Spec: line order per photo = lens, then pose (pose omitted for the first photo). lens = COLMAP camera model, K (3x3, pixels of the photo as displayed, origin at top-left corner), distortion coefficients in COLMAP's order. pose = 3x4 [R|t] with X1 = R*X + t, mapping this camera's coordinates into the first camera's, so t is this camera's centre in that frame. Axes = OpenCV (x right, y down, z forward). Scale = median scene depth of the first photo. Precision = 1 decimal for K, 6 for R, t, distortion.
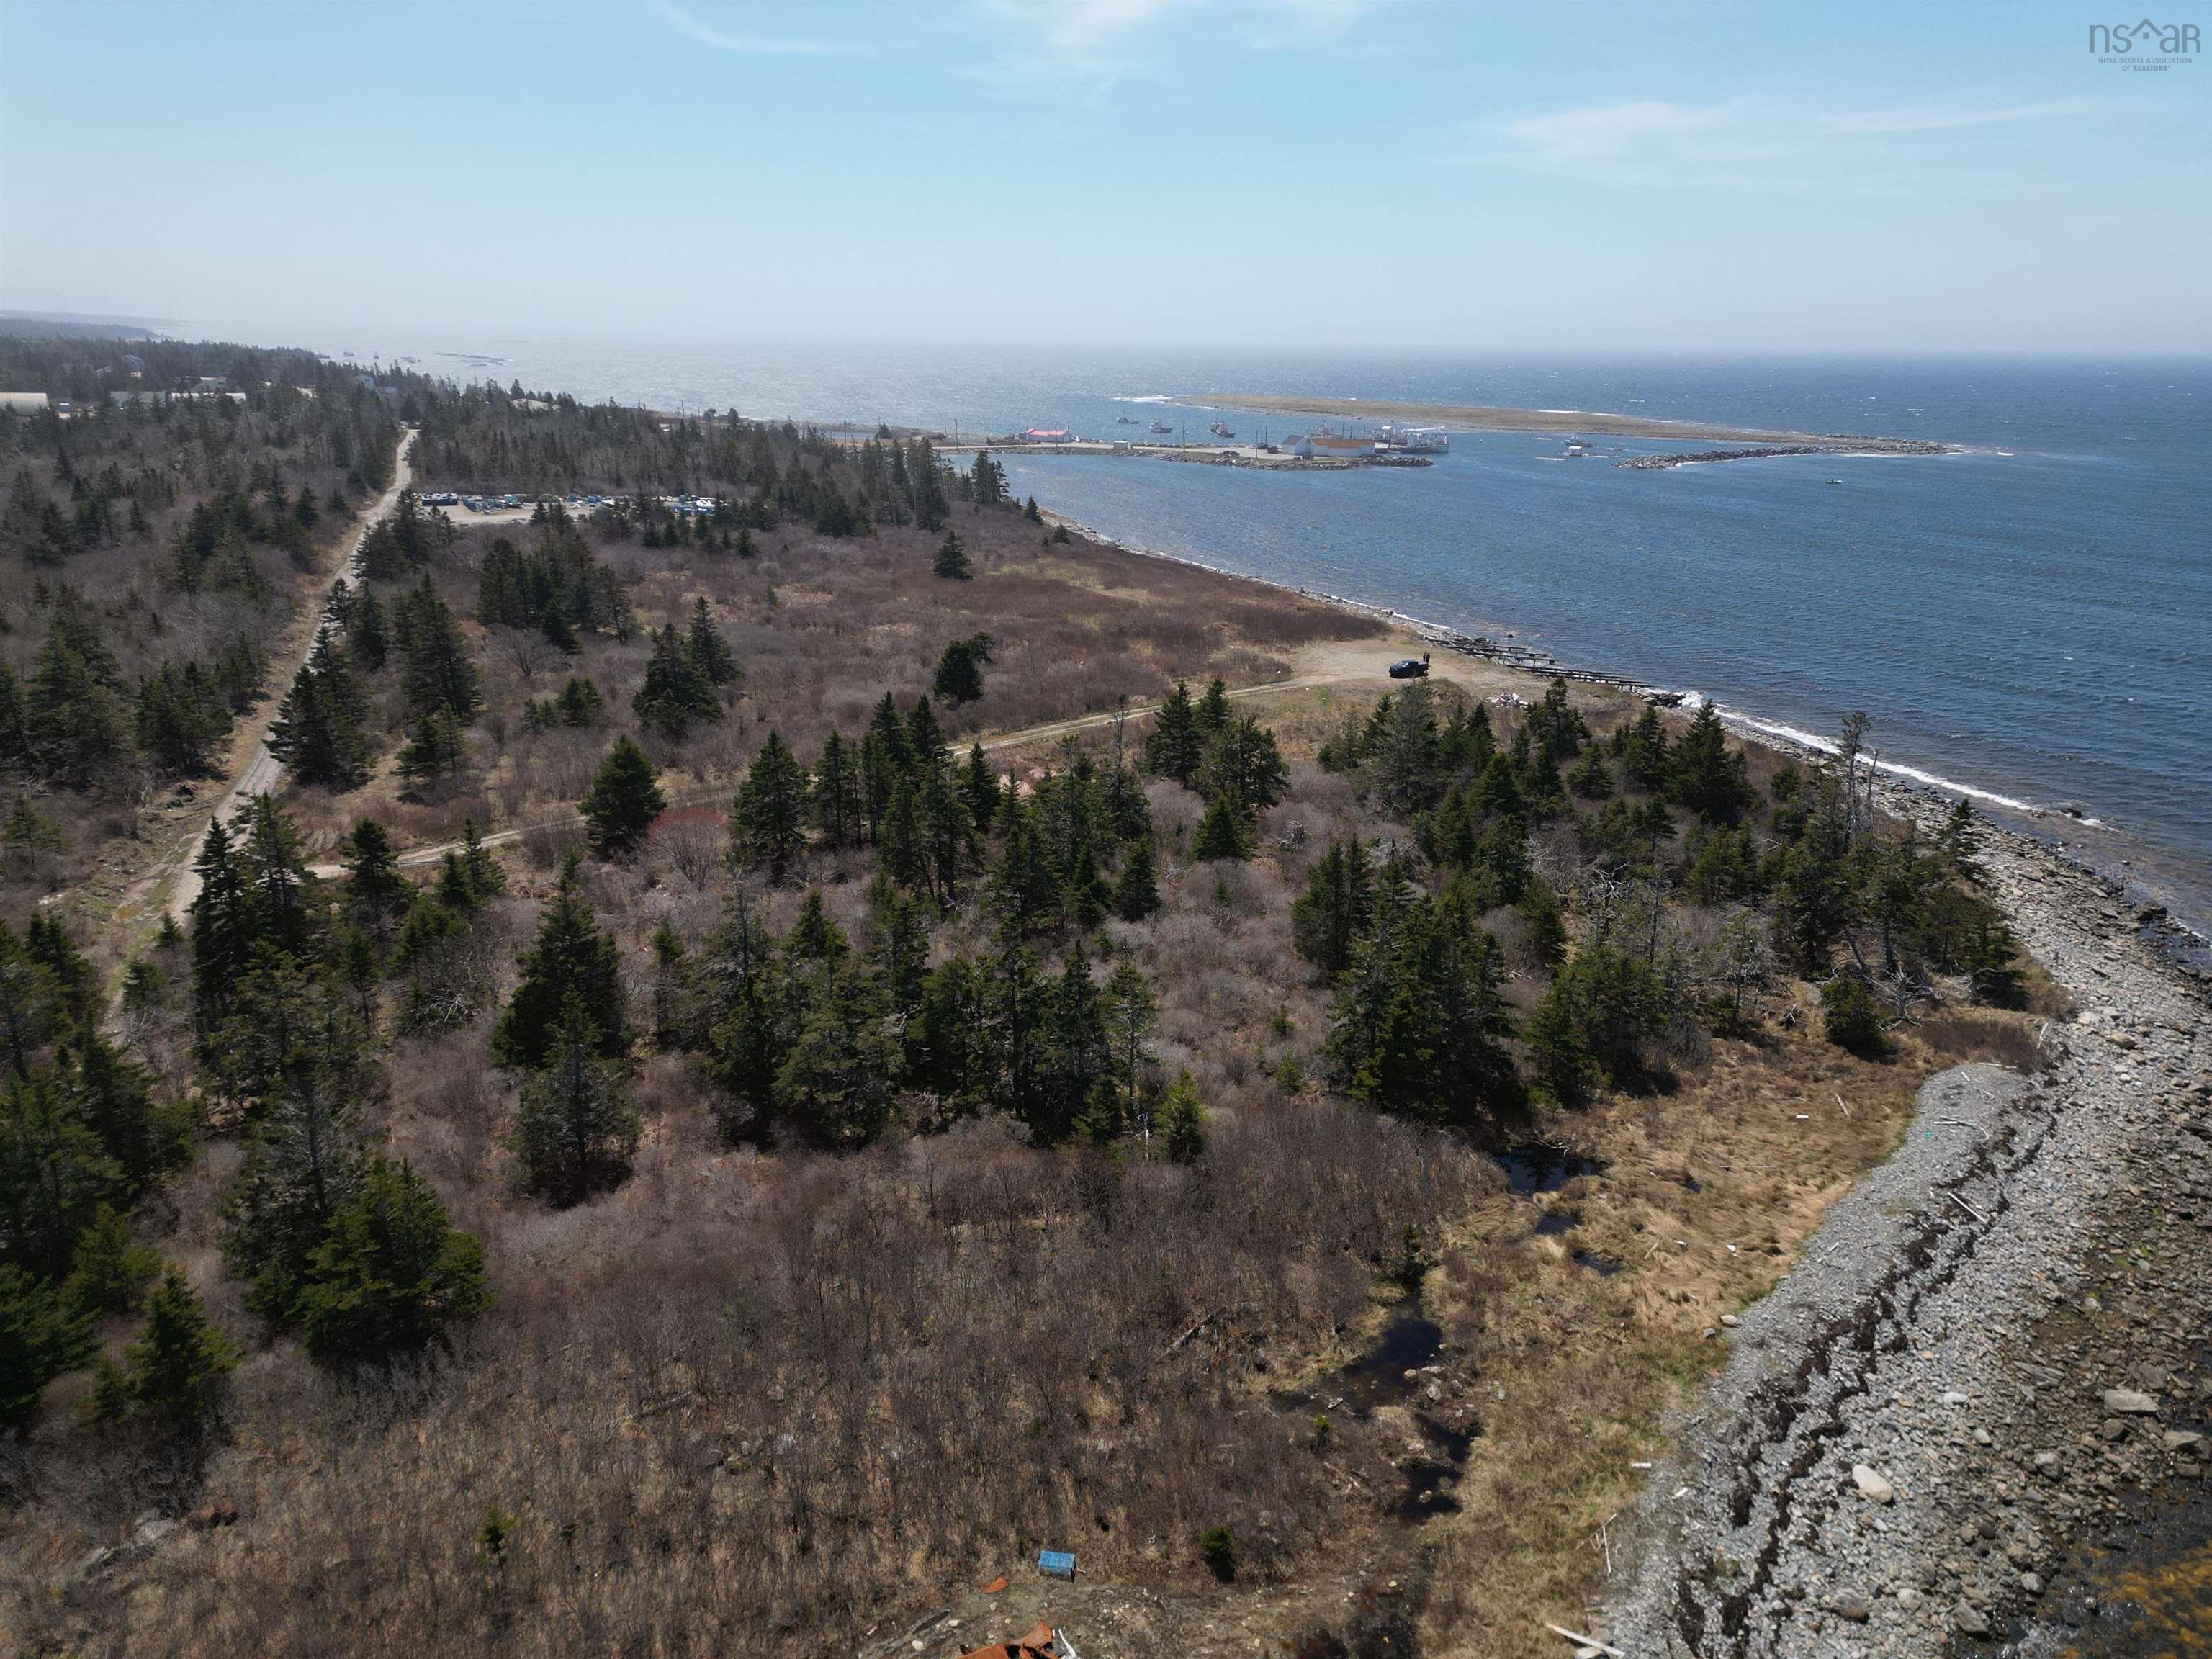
lens RADIAL K [[1510.4, 0, 1106.0], [0, 1510.4, 829.5], [0, 0, 1]] dist [0.089152, -0.102593]
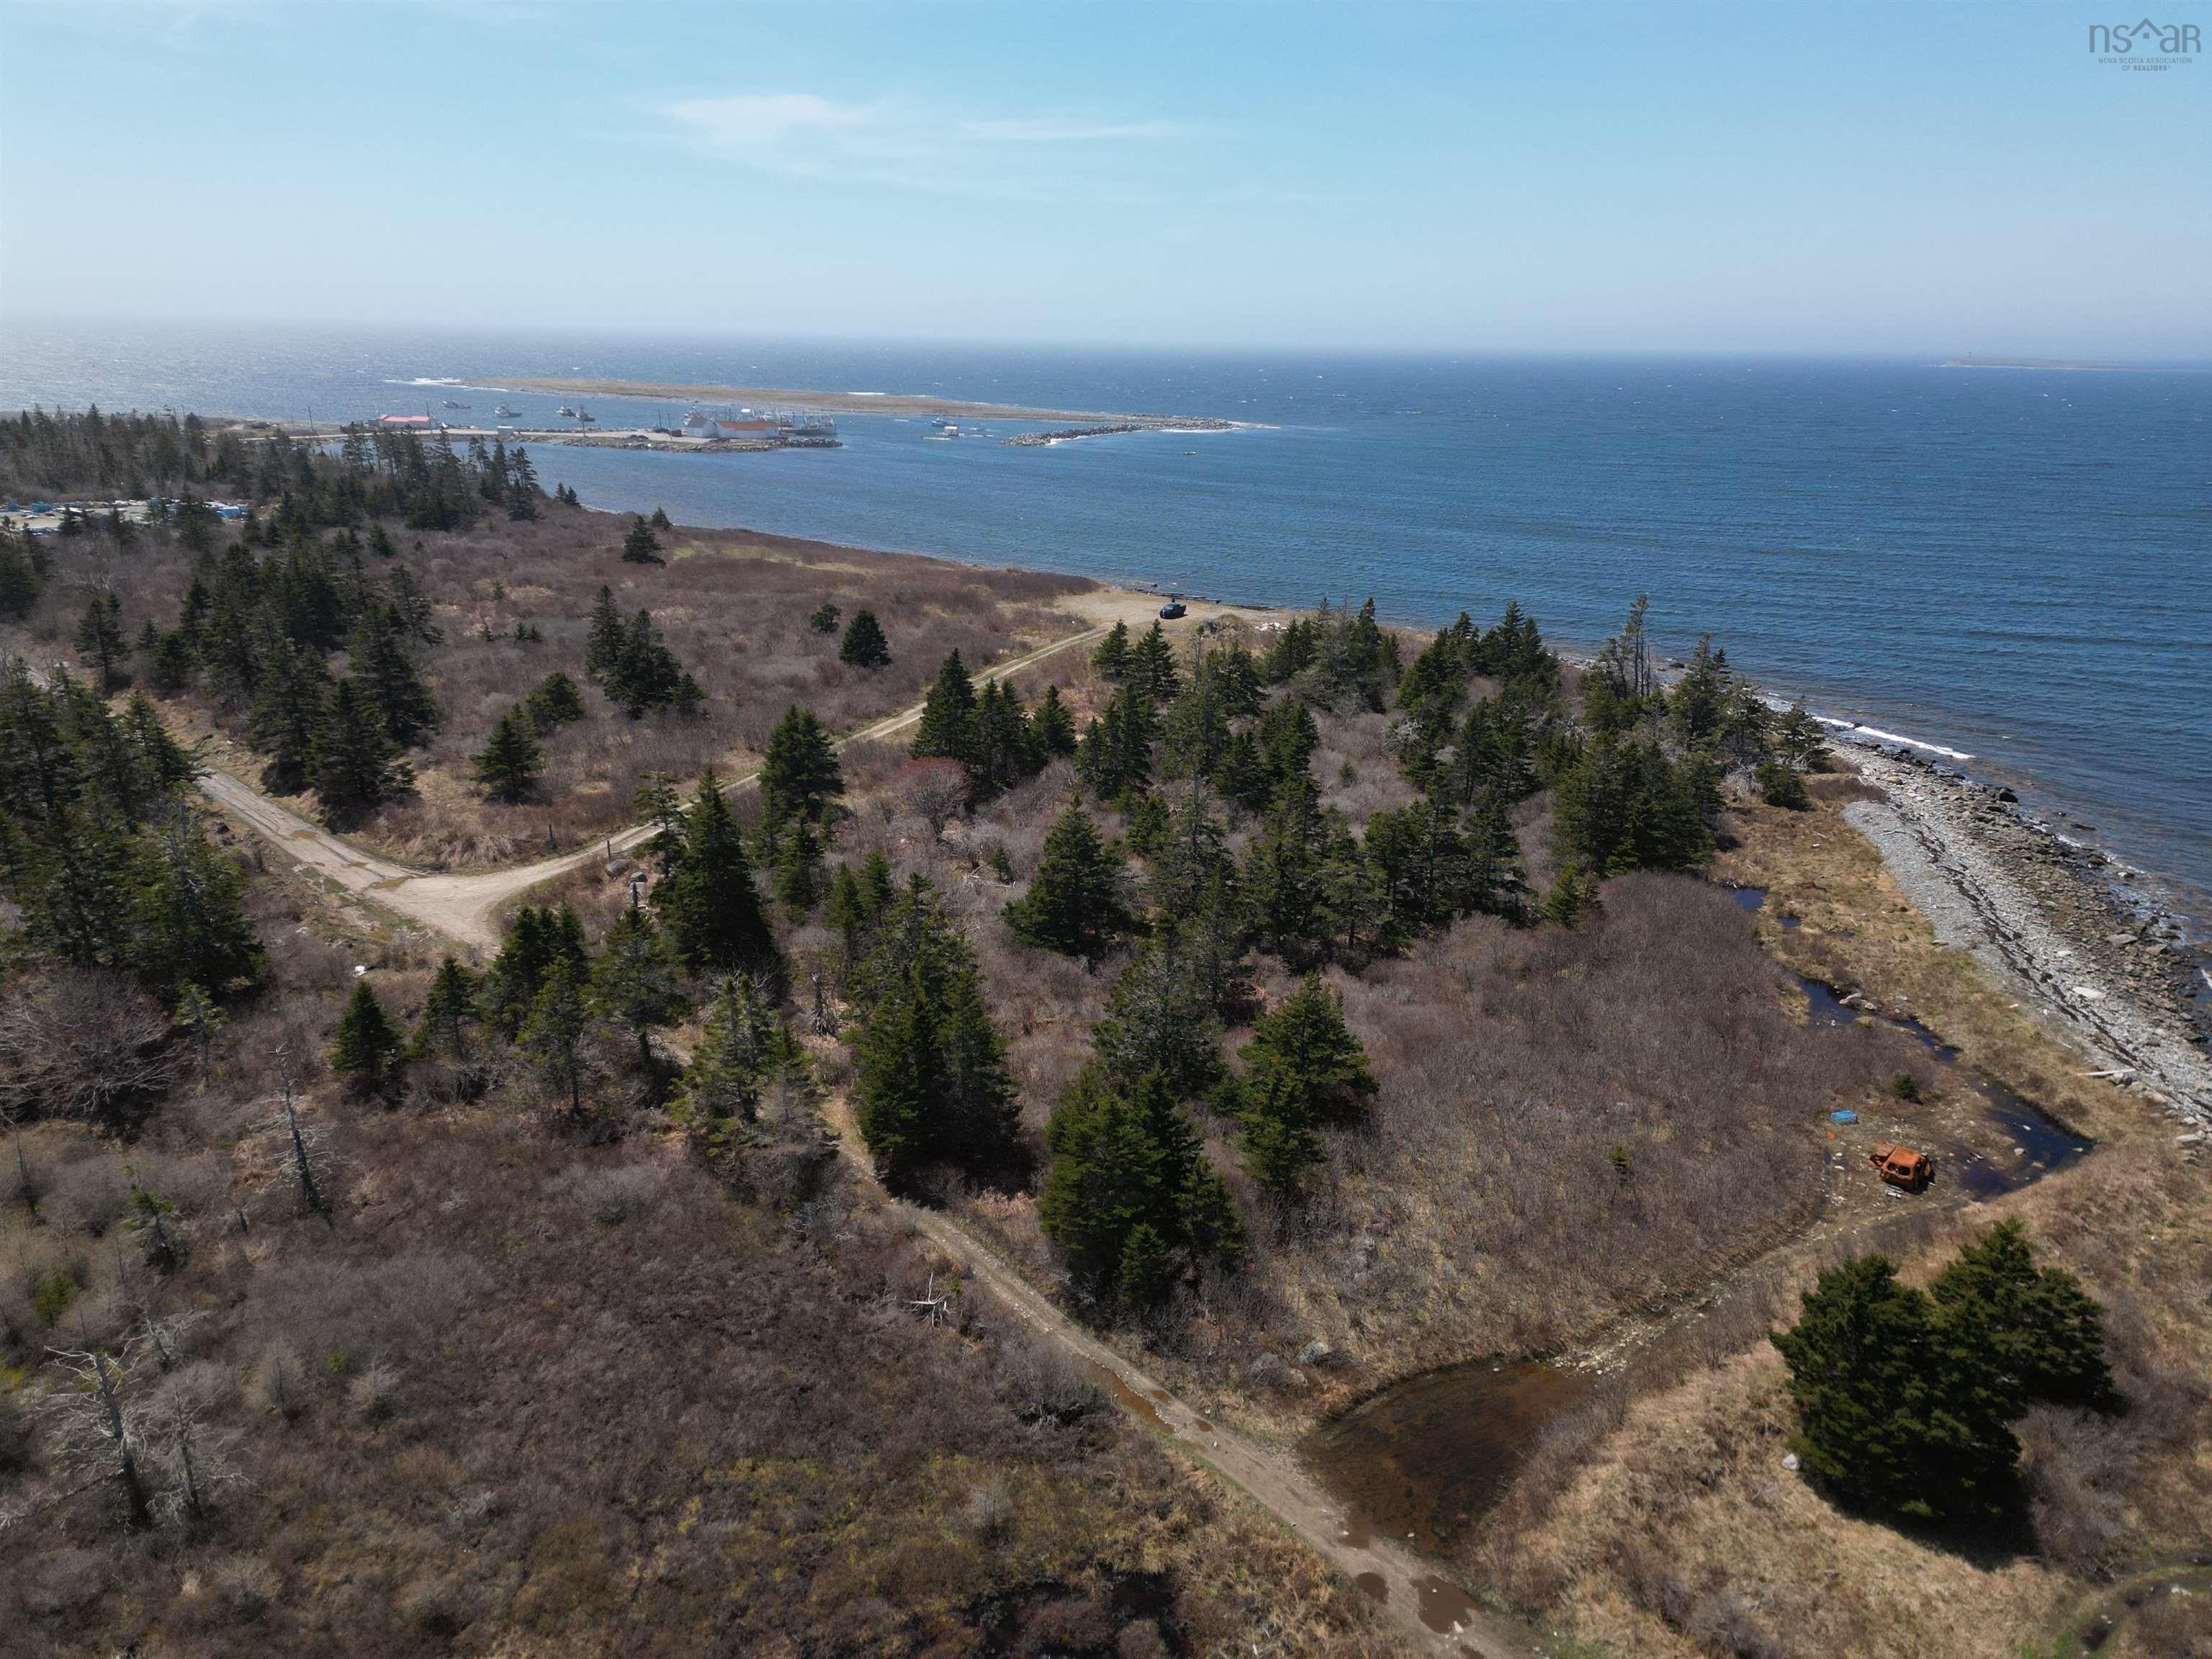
lens RADIAL K [[1510.4, 0, 1106.0], [0, 1510.4, 829.5], [0, 0, 1]] dist [0.089152, -0.102593]
pose [[0.880156, -0.142464, 0.452802, -0.134490], [0.138066, 0.989491, 0.042948, 0.001402], [-0.454162, 0.024716, 0.890576, -0.005836]]
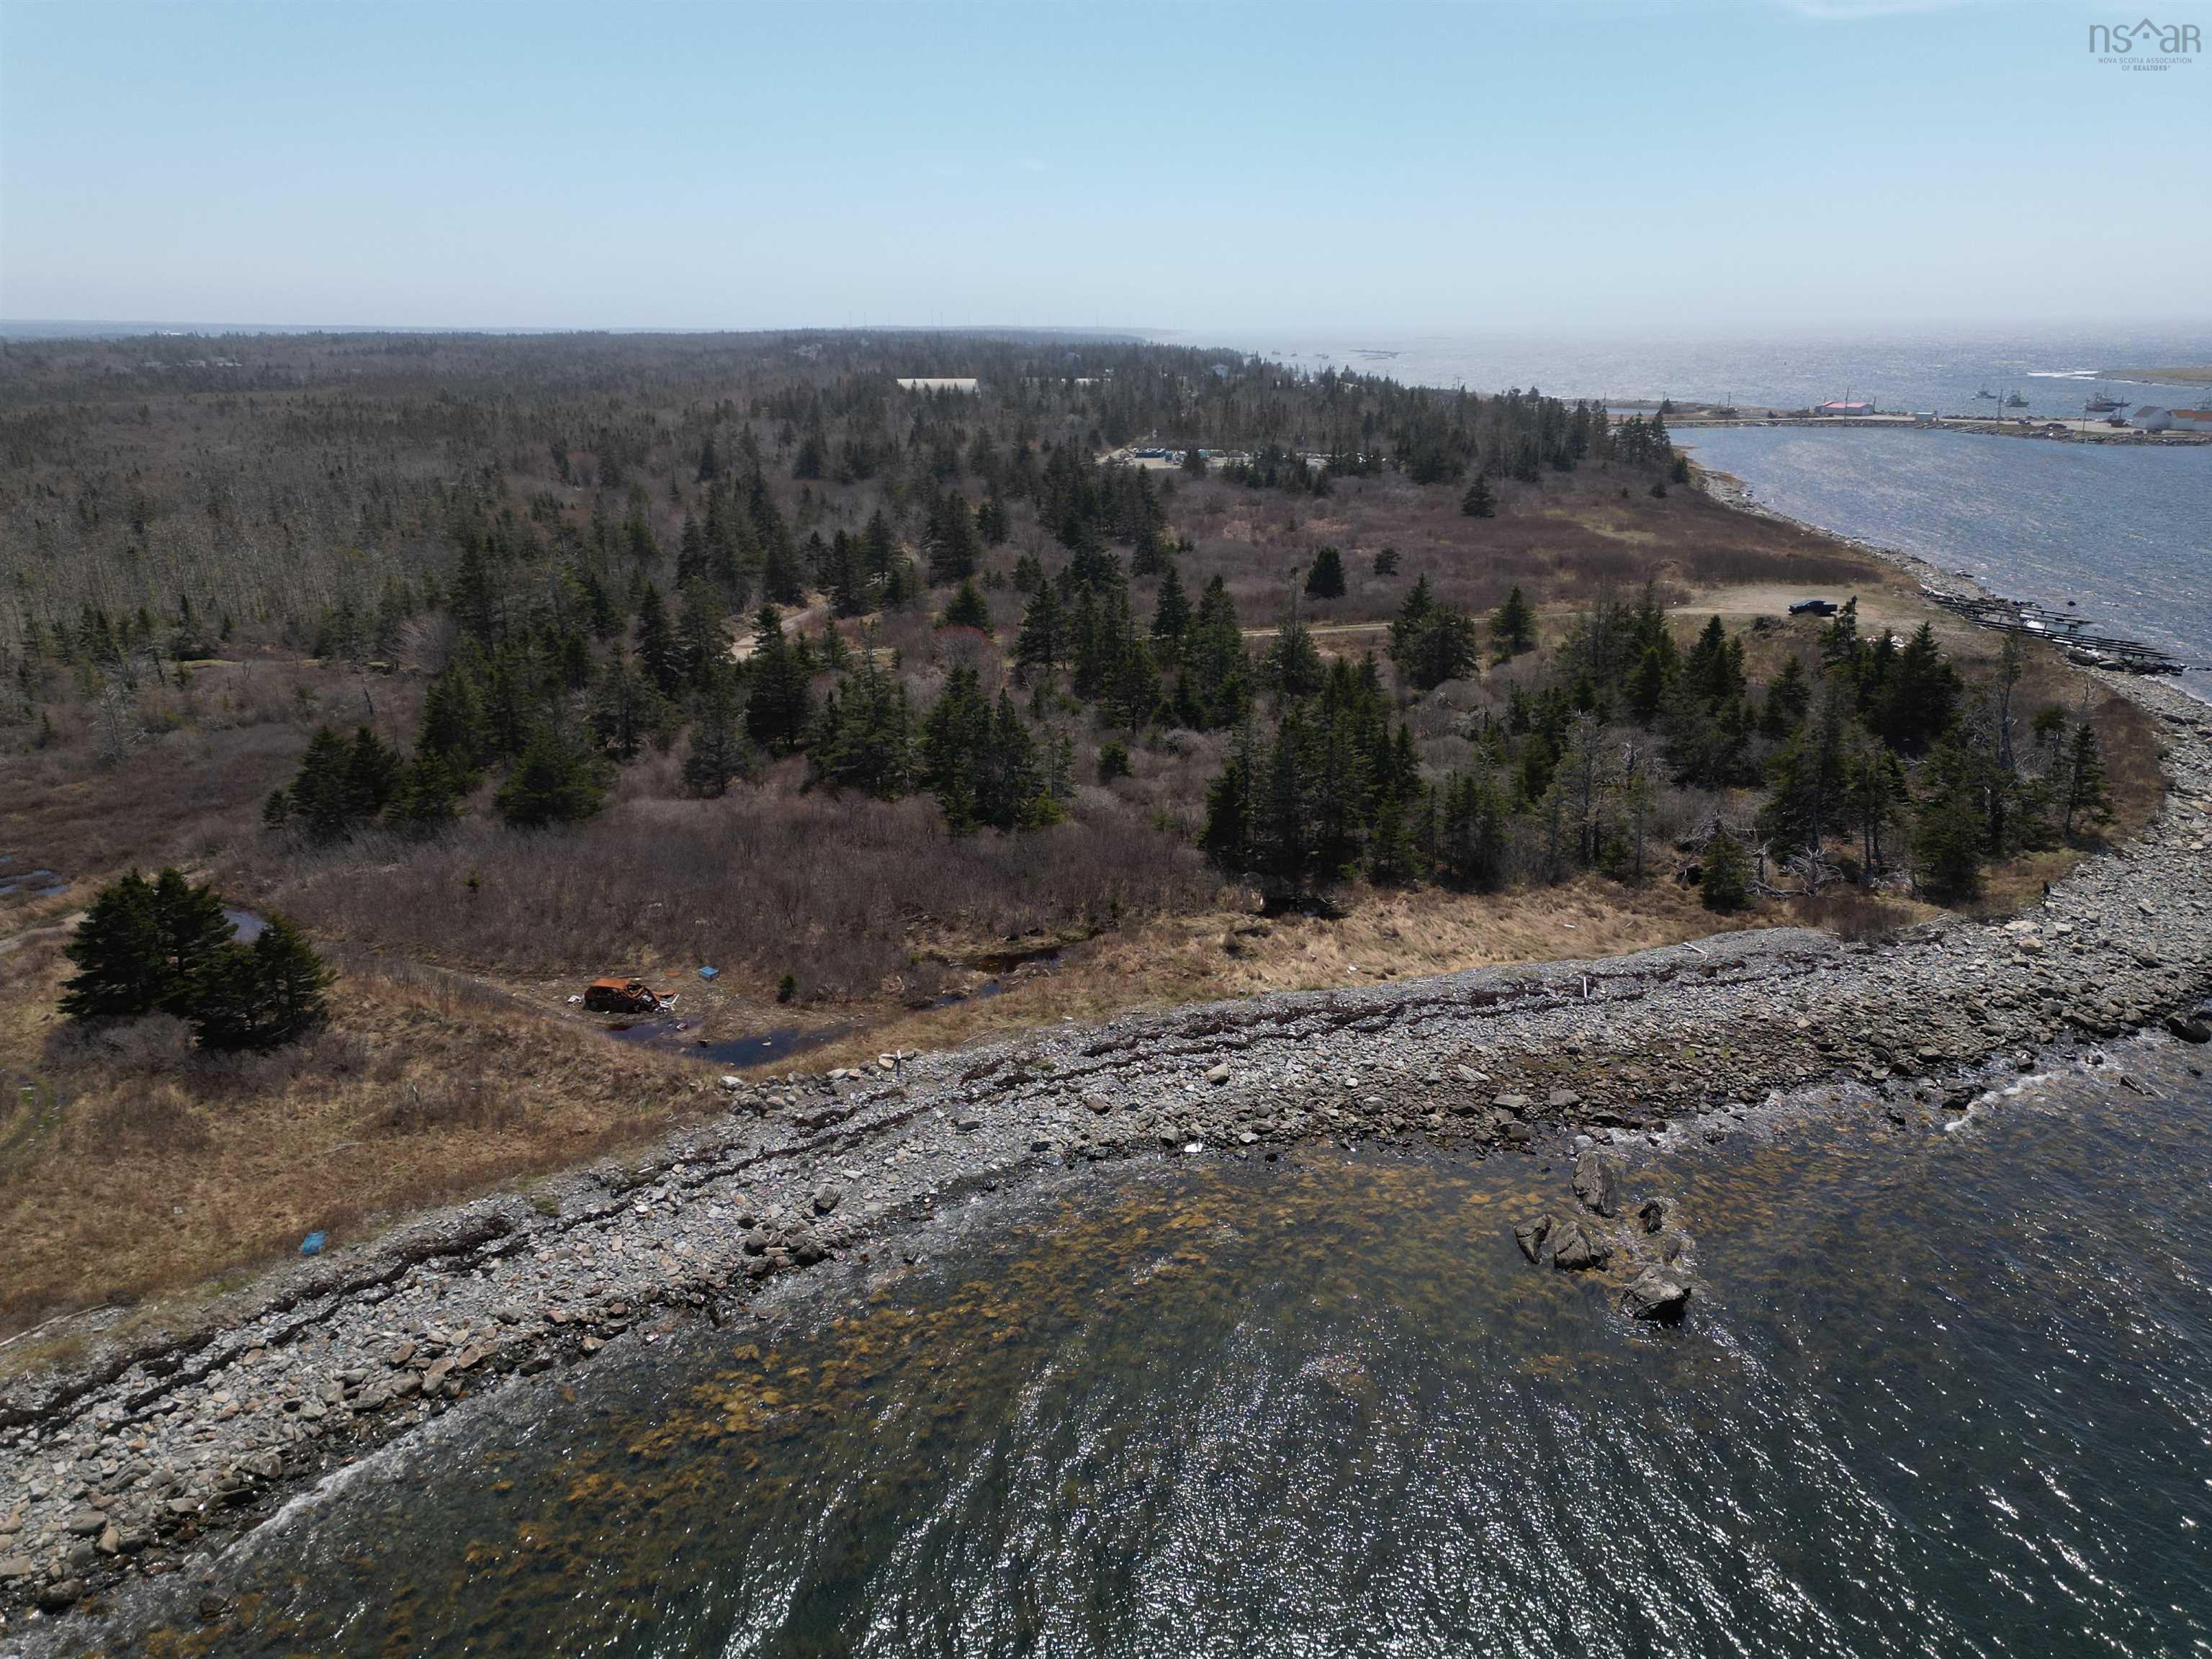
lens RADIAL K [[1500.4, 0, 1106.0], [0, 1500.4, 829.5], [0, 0, 1]] dist [0.083837, -0.082944]
pose [[0.840963, 0.146083, -0.521001, 0.110039], [-0.143262, 0.988617, 0.045954, 0.017102], [0.521783, 0.035994, 0.852318, -0.019568]]
